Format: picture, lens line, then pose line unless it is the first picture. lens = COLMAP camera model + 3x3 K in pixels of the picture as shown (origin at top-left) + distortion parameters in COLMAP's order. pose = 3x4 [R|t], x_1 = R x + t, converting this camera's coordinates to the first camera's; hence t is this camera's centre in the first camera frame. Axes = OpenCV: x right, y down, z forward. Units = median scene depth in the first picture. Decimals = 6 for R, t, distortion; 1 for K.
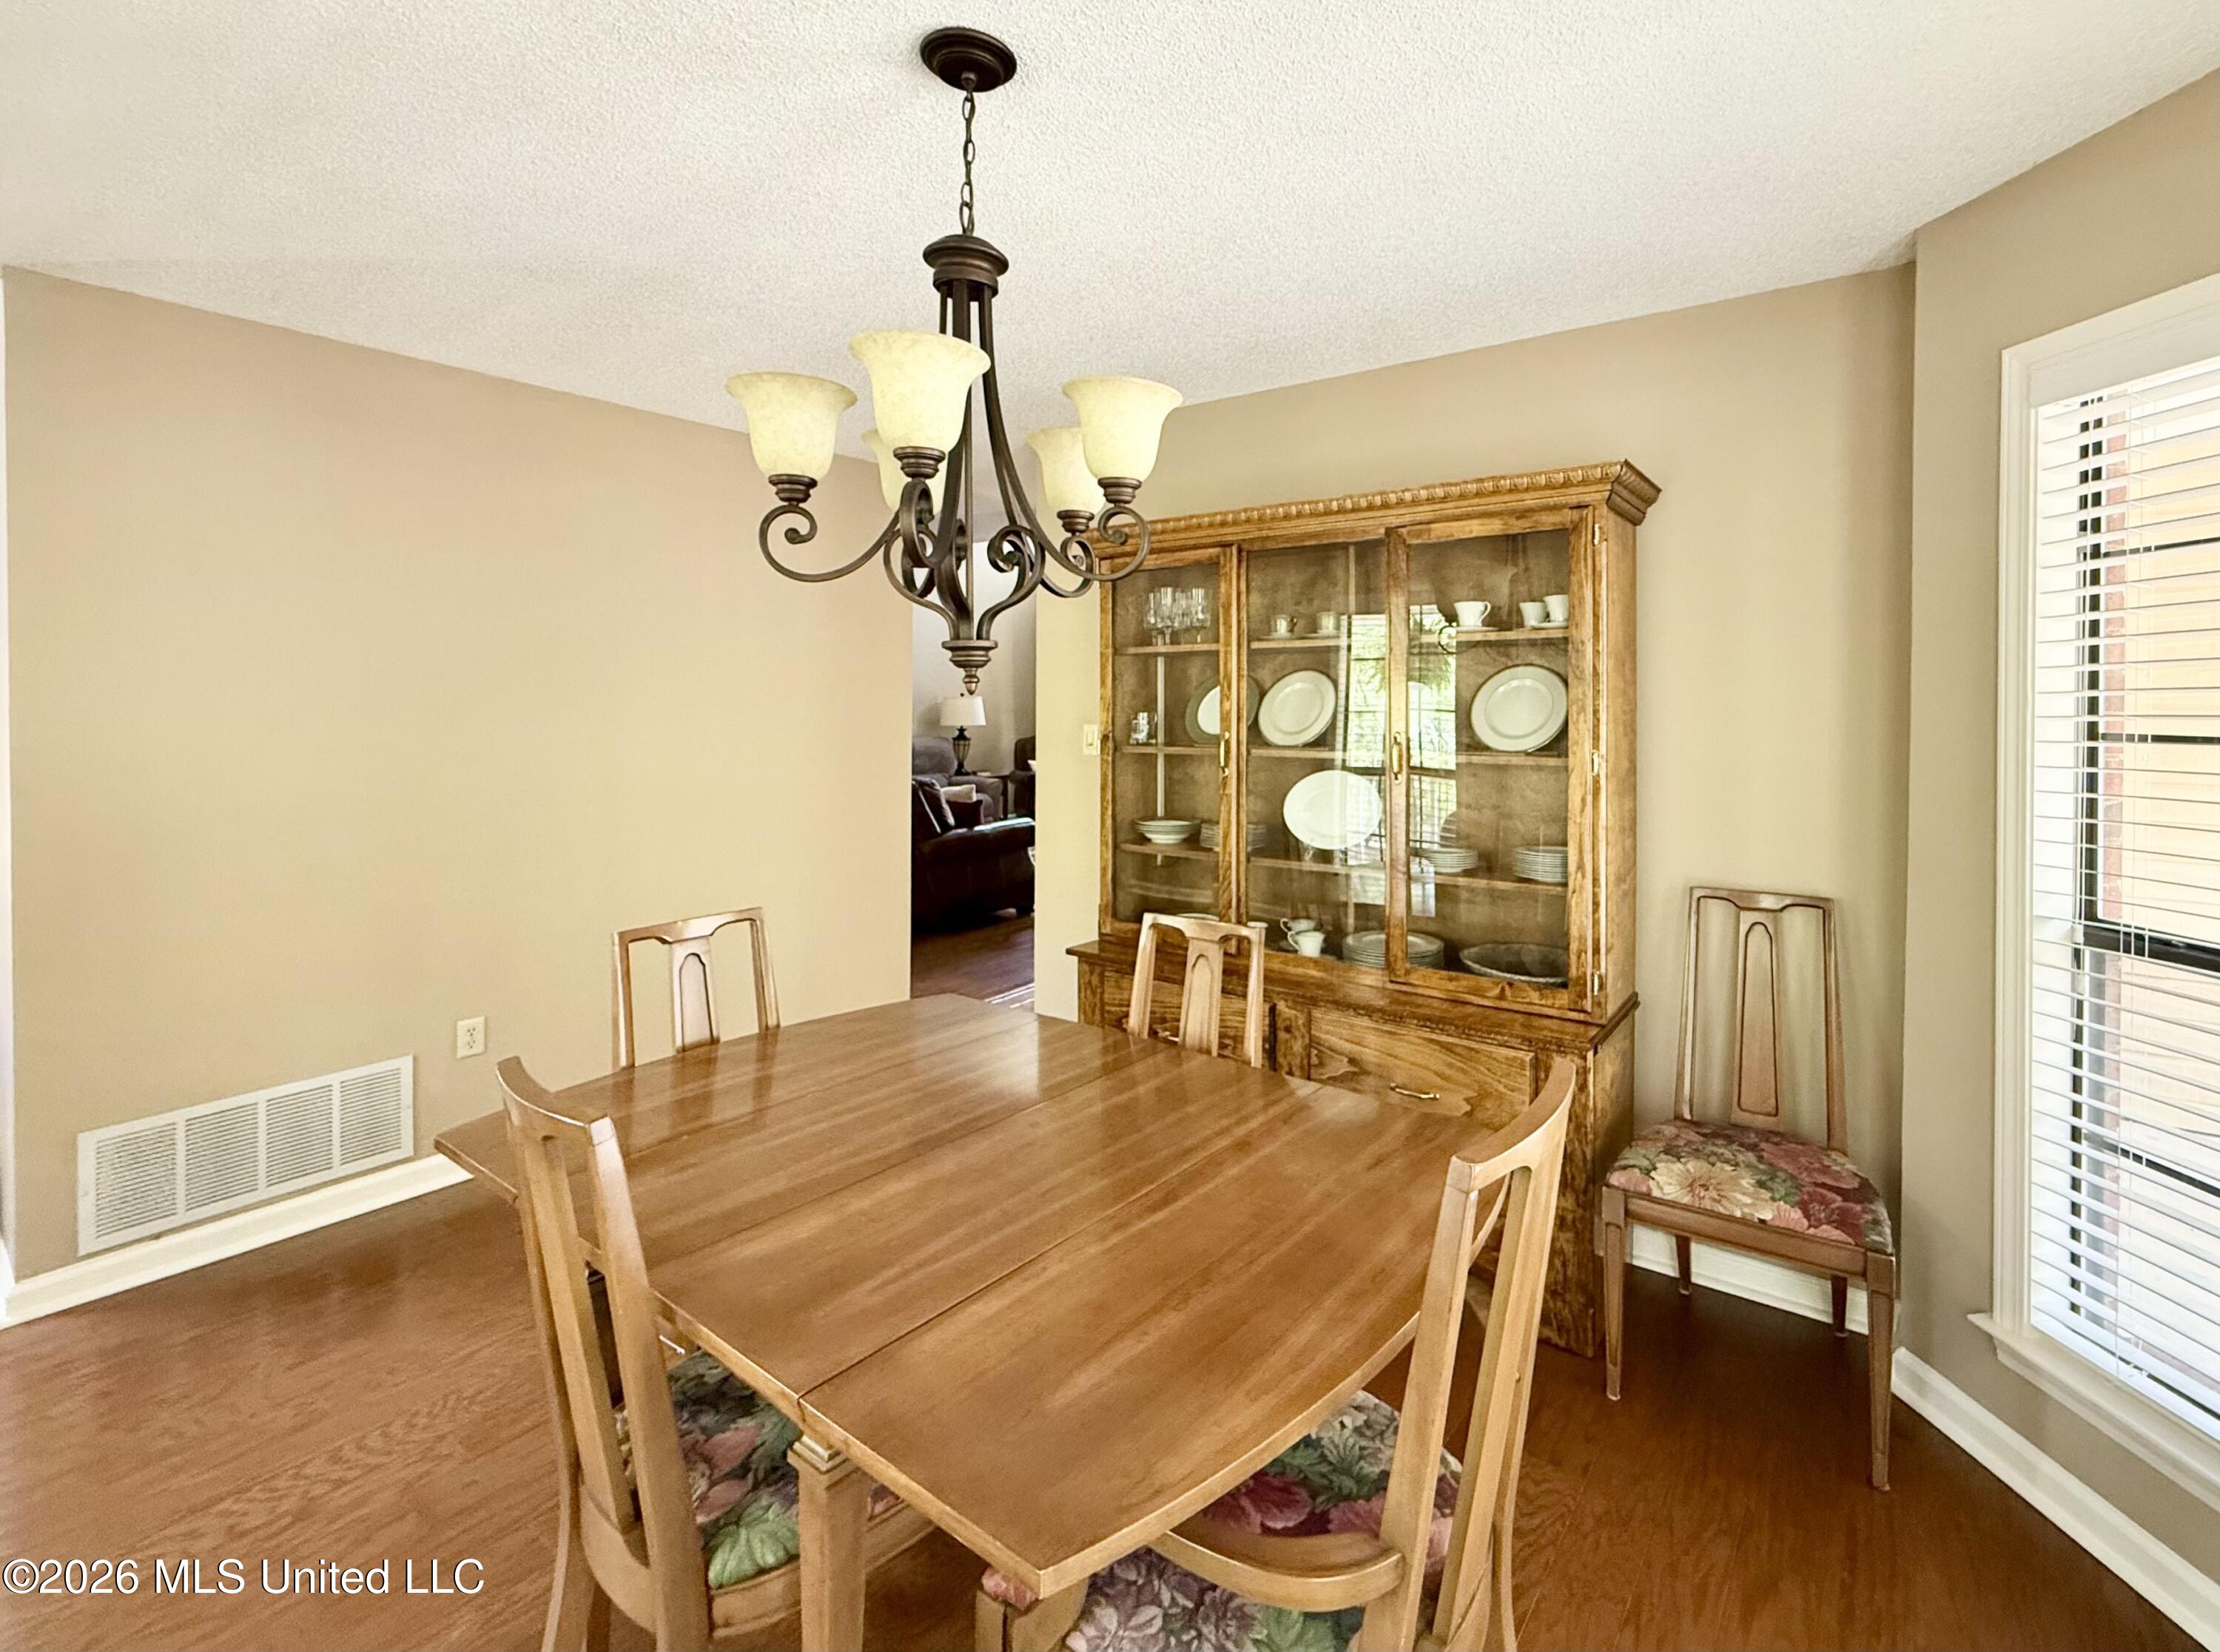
lens RADIAL K [[1059.5, 0, 1111.0], [0, 1059.5, 710.4], [0, 0, 1]] dist [-0.011850, 0.015073]
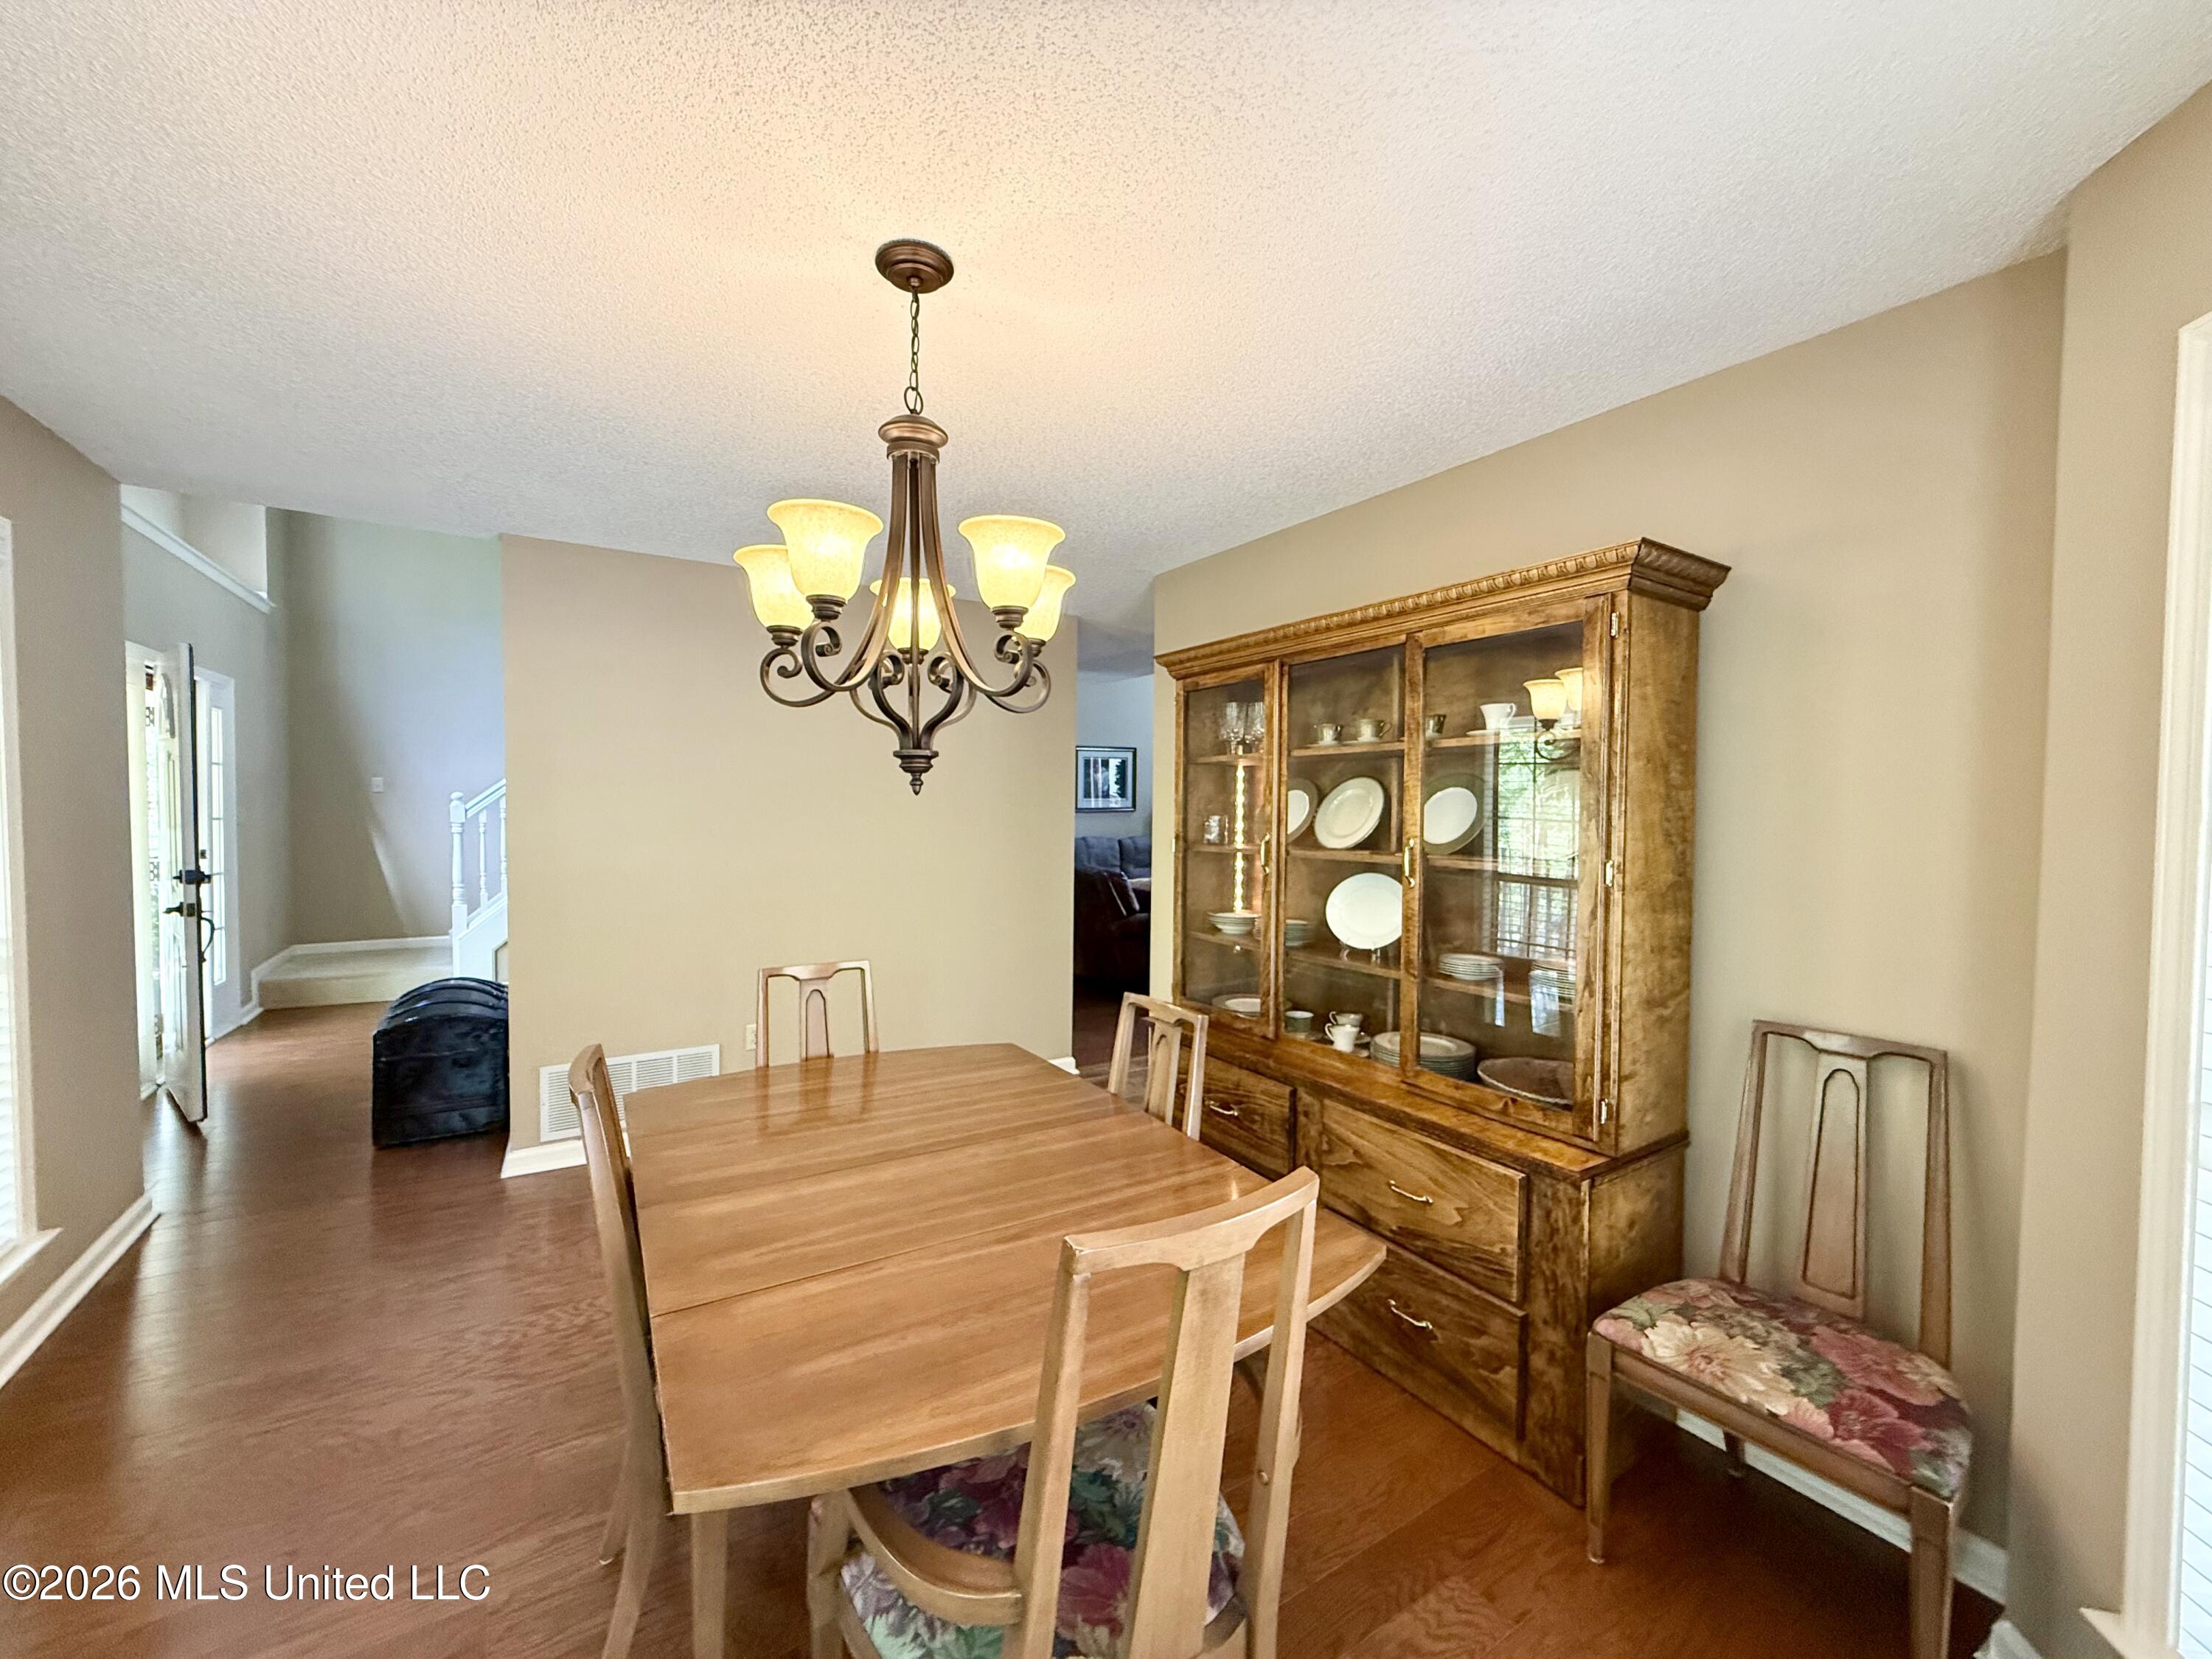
lens RADIAL K [[879.8, 0, 1099.0], [0, 879.8, 830.0], [0, 0, 1]] dist [0.000060, 0.000053]
pose [[0.914197, 0.017530, -0.404891, 0.361006], [-0.012807, 0.999815, 0.014371, 0.006715], [0.405068, -0.007953, 0.914252, 0.120434]]
